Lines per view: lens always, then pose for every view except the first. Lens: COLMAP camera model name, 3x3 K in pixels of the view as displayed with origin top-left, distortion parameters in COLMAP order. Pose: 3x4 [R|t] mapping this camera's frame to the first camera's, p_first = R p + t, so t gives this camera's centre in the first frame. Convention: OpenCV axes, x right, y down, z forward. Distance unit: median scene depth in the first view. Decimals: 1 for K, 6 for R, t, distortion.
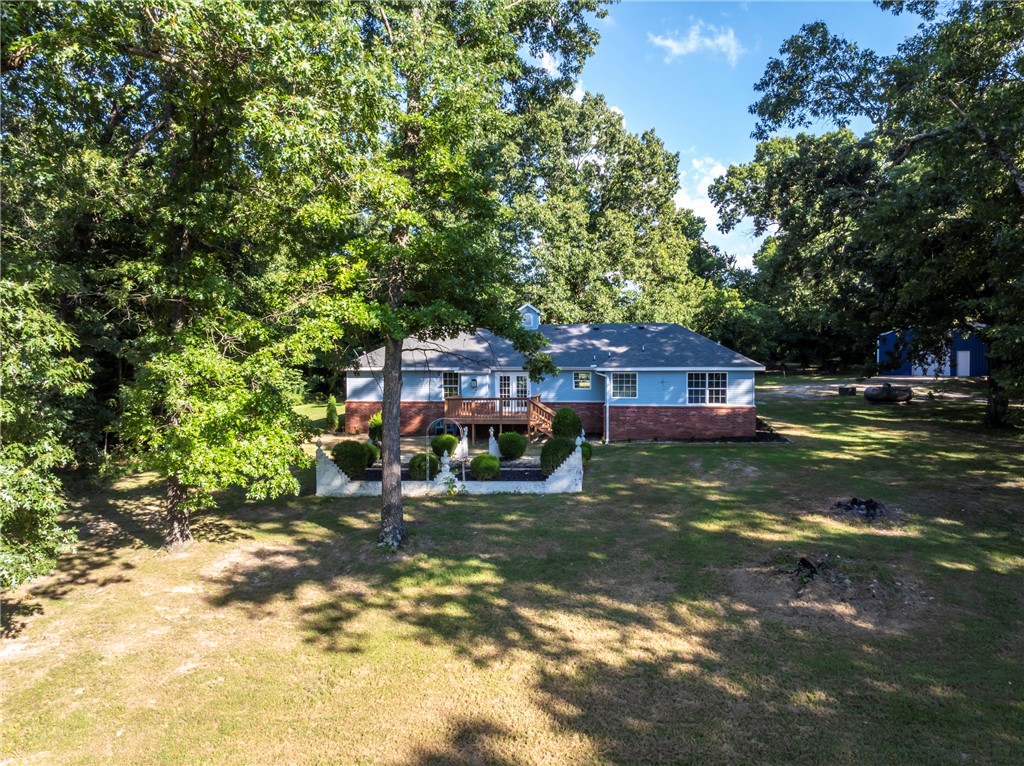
lens RADIAL K [[720.6, 0, 509.7], [0, 720.6, 385.7], [0, 0, 1]] dist [-0.026370, 0.012065]
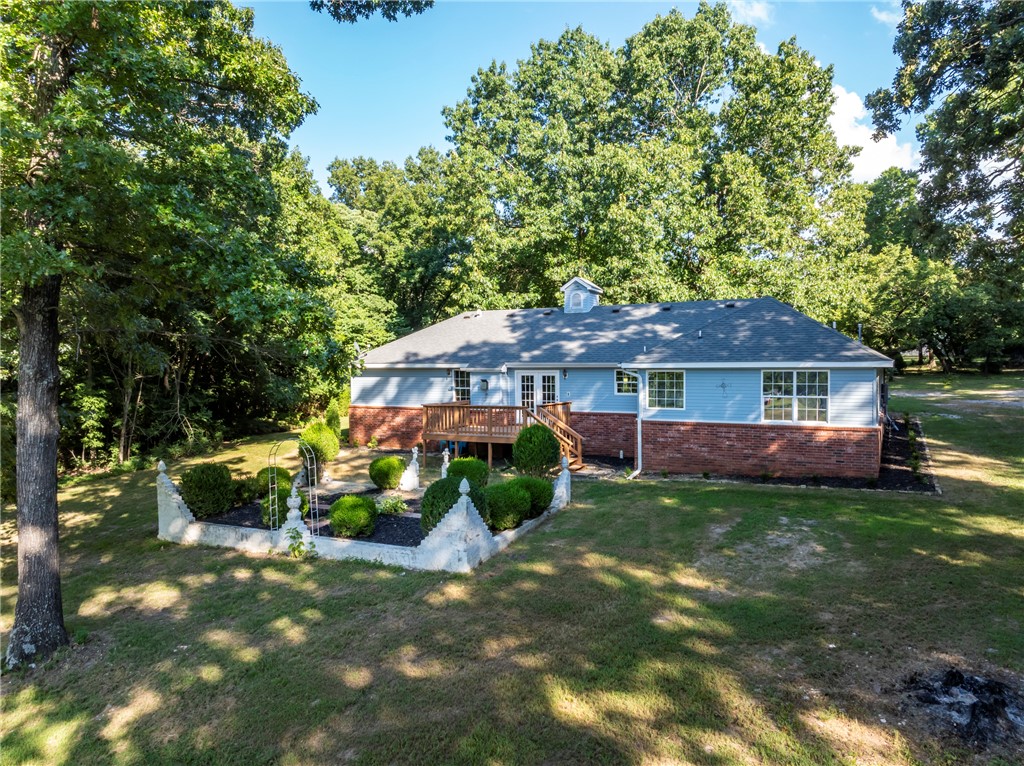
lens RADIAL K [[720.6, 0, 514.1], [0, 720.6, 376.7], [0, 0, 1]] dist [-0.026370, 0.012065]
pose [[0.949431, 0.003986, -0.313949, 0.228015], [-0.008253, 0.999891, -0.012263, -0.003491], [0.313866, 0.014234, 0.949361, 0.325388]]
